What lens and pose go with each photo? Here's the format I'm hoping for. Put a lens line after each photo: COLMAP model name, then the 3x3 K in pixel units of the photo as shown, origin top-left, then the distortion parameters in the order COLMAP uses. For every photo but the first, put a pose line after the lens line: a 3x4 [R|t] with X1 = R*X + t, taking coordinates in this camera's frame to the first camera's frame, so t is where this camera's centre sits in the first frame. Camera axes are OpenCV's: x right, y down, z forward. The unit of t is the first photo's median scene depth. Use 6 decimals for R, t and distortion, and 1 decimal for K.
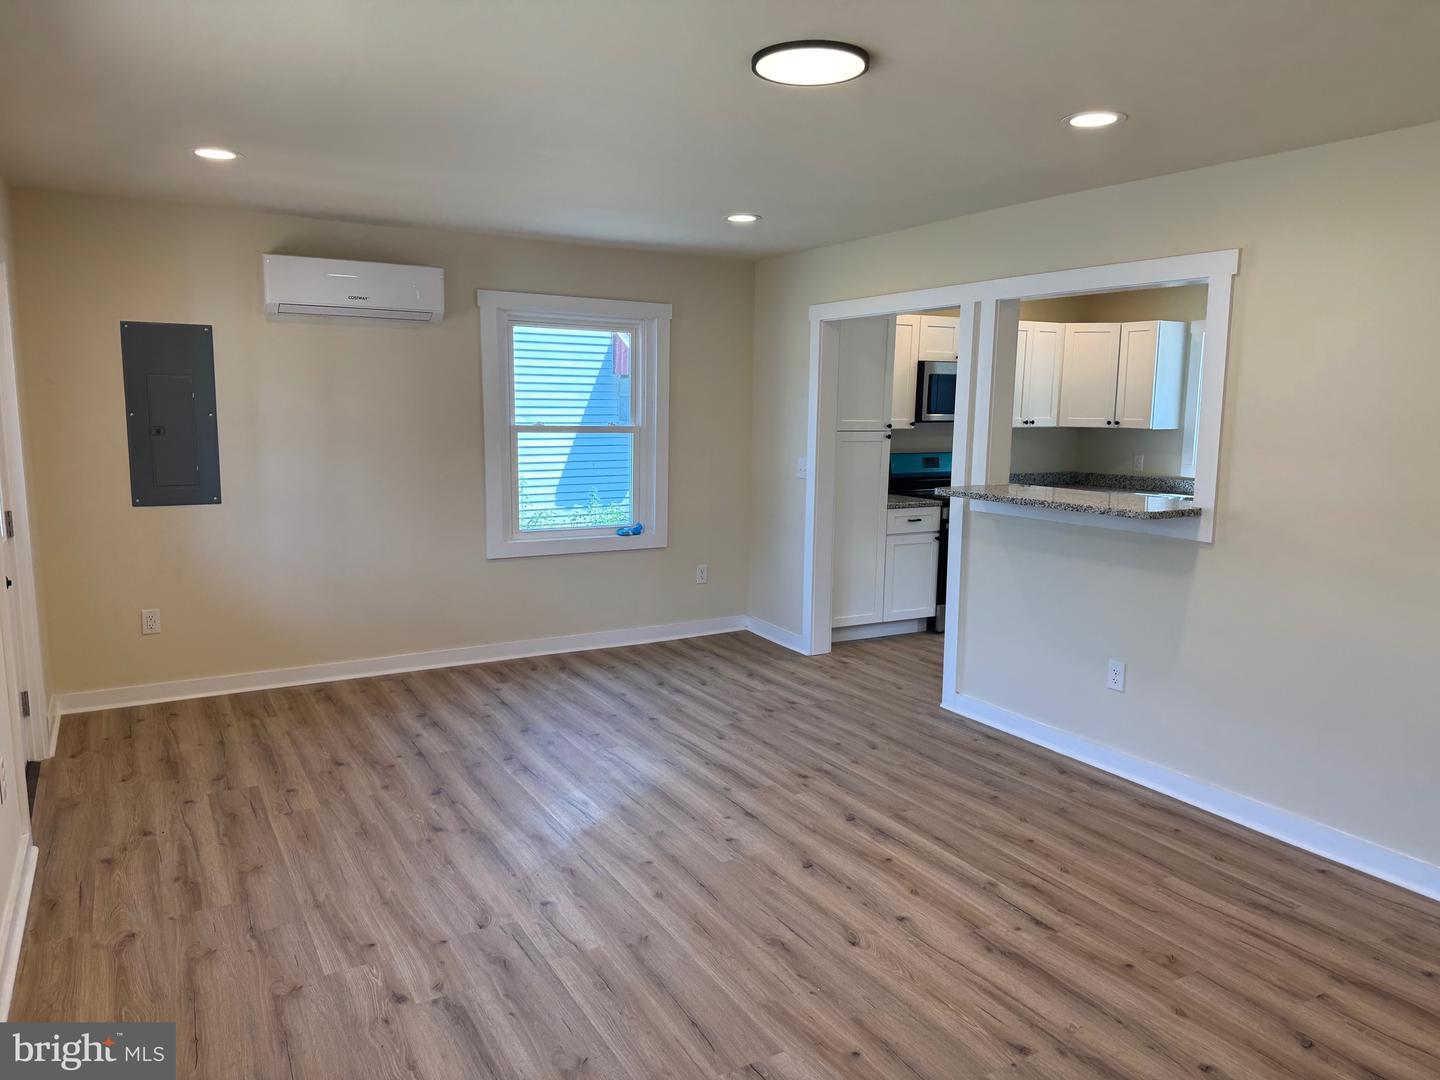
lens RADIAL K [[1005.3, 0, 719.0], [0, 1005.3, 542.7], [0, 0, 1]] dist [0.058331, -0.068481]
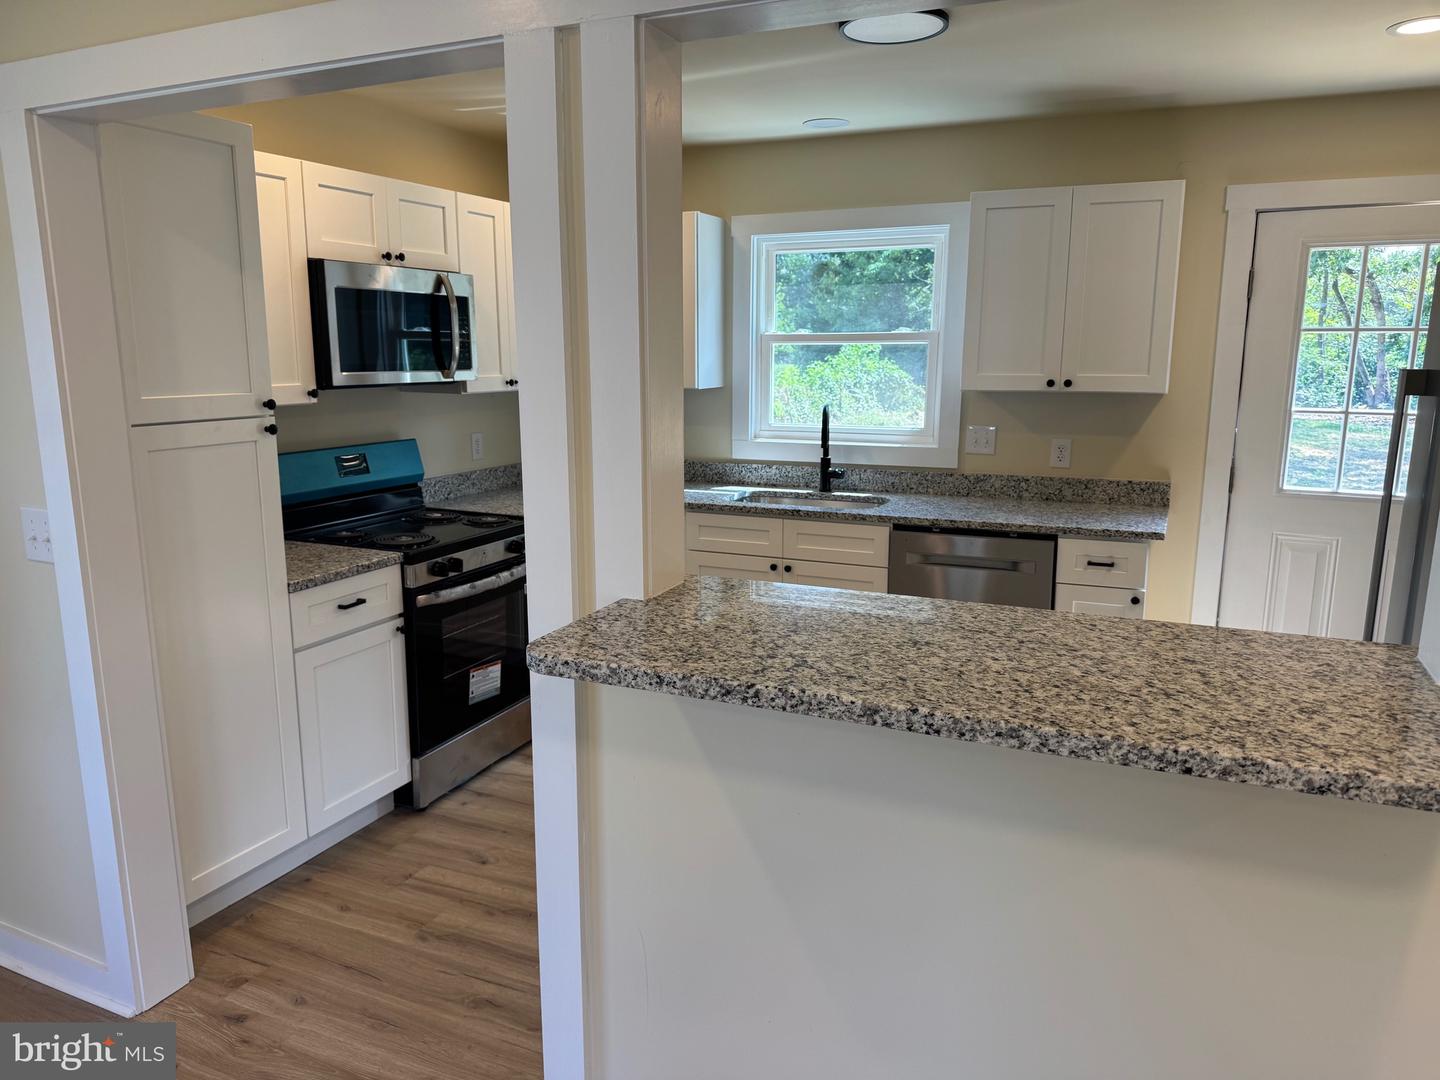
lens RADIAL K [[1005.3, 0, 715.4], [0, 1005.3, 545.2], [0, 0, 1]] dist [0.058331, -0.068481]
pose [[0.808099, -0.126233, 0.575362, 0.068284], [0.096326, 0.991938, 0.082338, -0.075225], [-0.581117, -0.011115, 0.813744, 0.552250]]
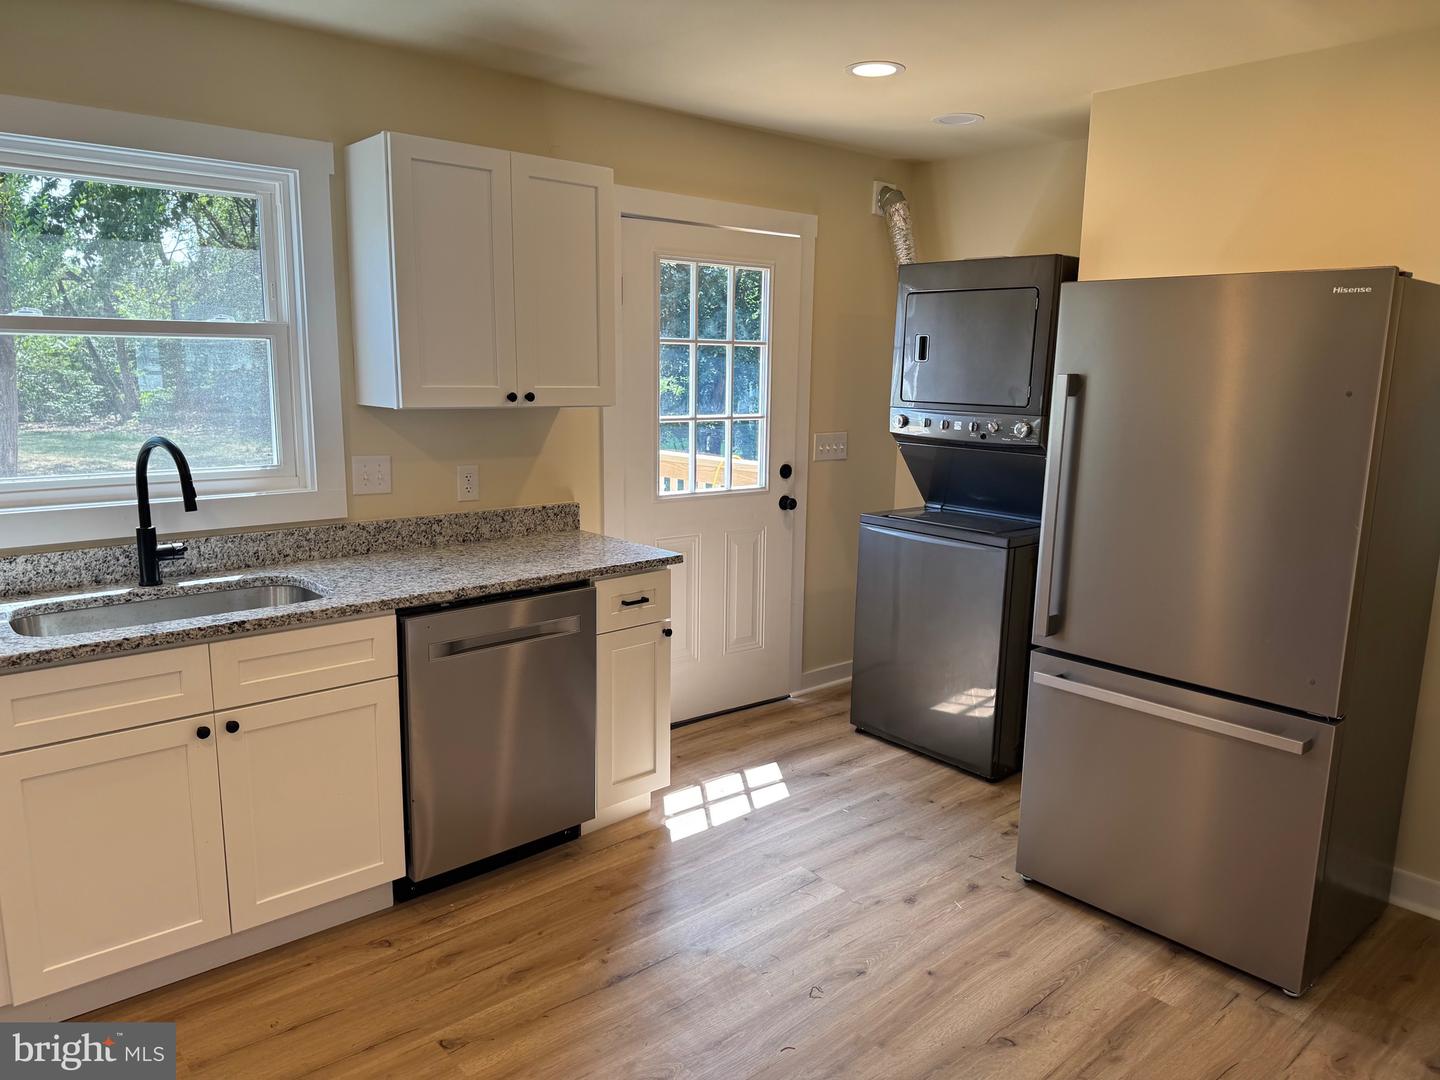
lens RADIAL K [[1005.3, 0, 710.5], [0, 1005.3, 539.1], [0, 0, 1]] dist [0.058331, -0.068481]
pose [[-0.191366, -0.181772, 0.964540, 0.092324], [0.128972, 0.969524, 0.208300, -0.126512], [-0.973008, 0.164261, -0.162090, 0.939724]]
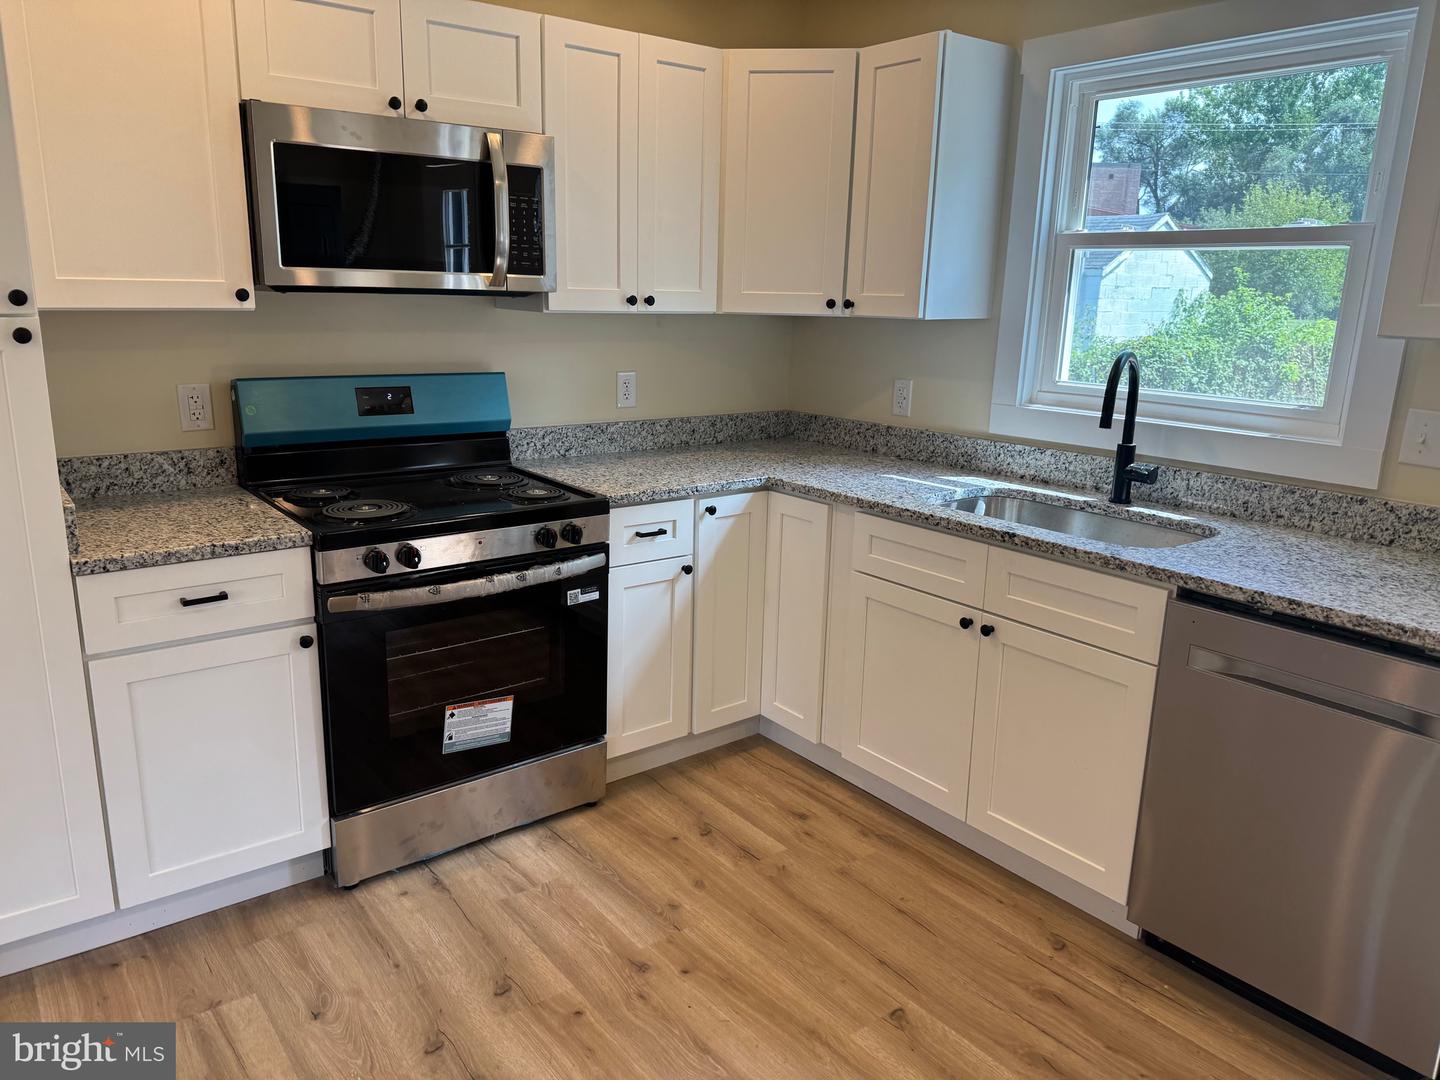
lens RADIAL K [[1005.3, 0, 714.2], [0, 1005.3, 543.1], [0, 0, 1]] dist [0.058331, -0.068481]
pose [[0.990127, -0.024866, 0.137951, 0.329006], [0.010330, 0.994408, 0.105101, -0.076505], [-0.139793, -0.102638, 0.984847, 0.695996]]
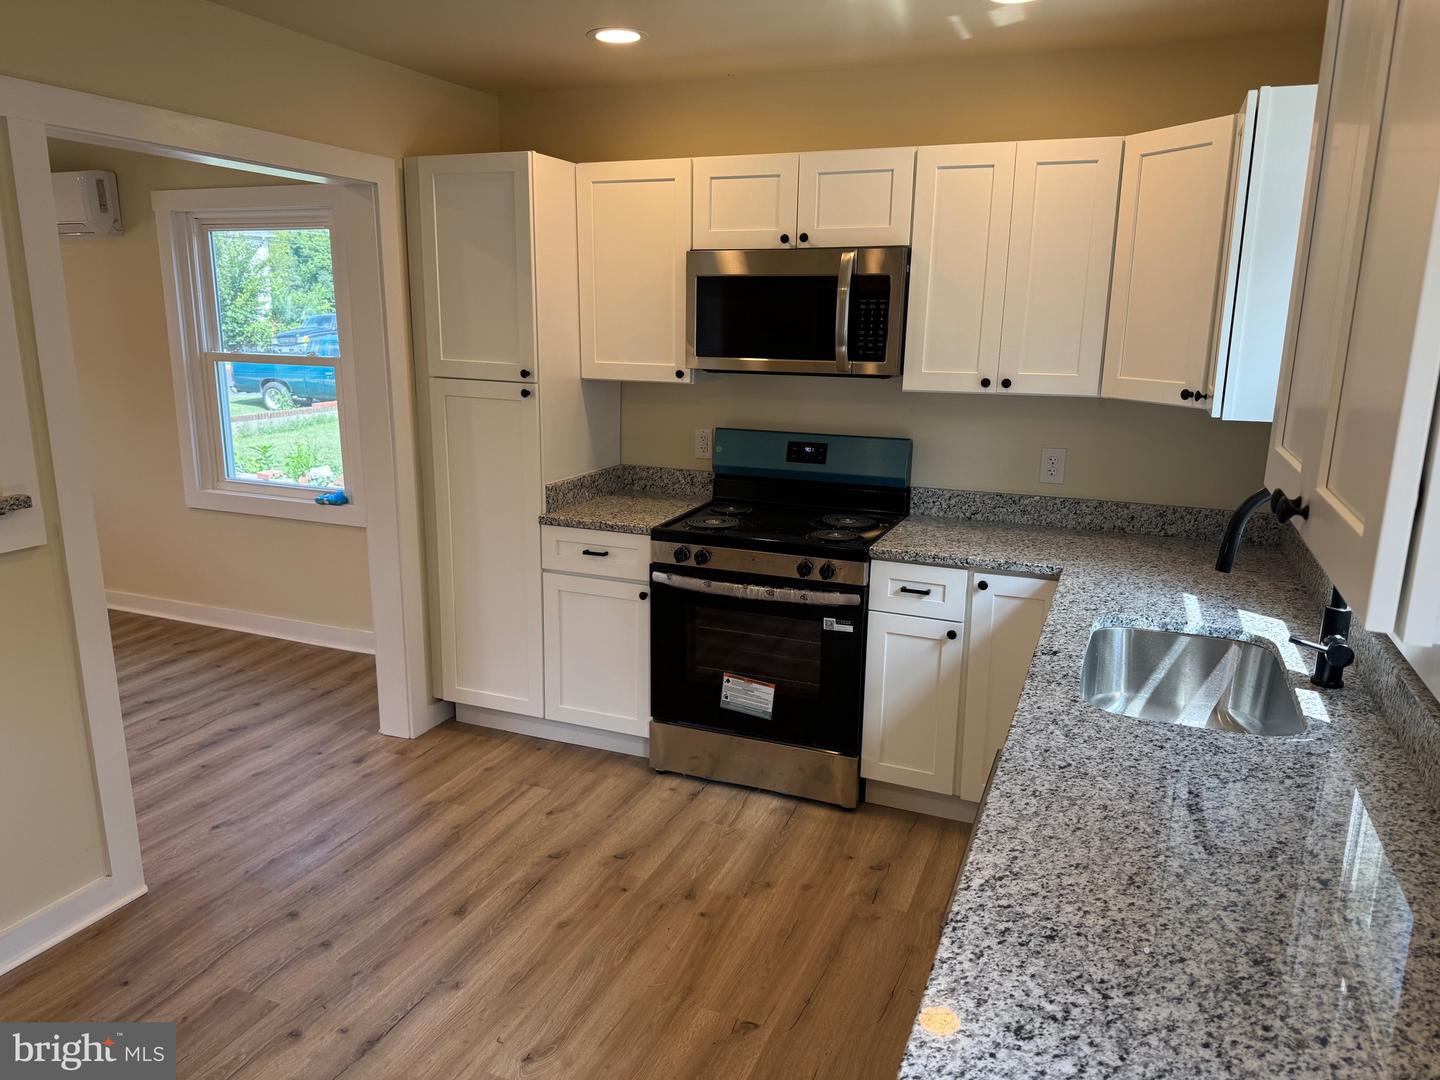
lens RADIAL K [[1005.3, 0, 731.6], [0, 1005.3, 541.9], [0, 0, 1]] dist [0.058331, -0.068481]
pose [[0.621881, 0.166696, -0.765164, 0.685951], [-0.120572, 0.985813, 0.116771, -0.105189], [0.773774, 0.019640, 0.633157, 0.756313]]
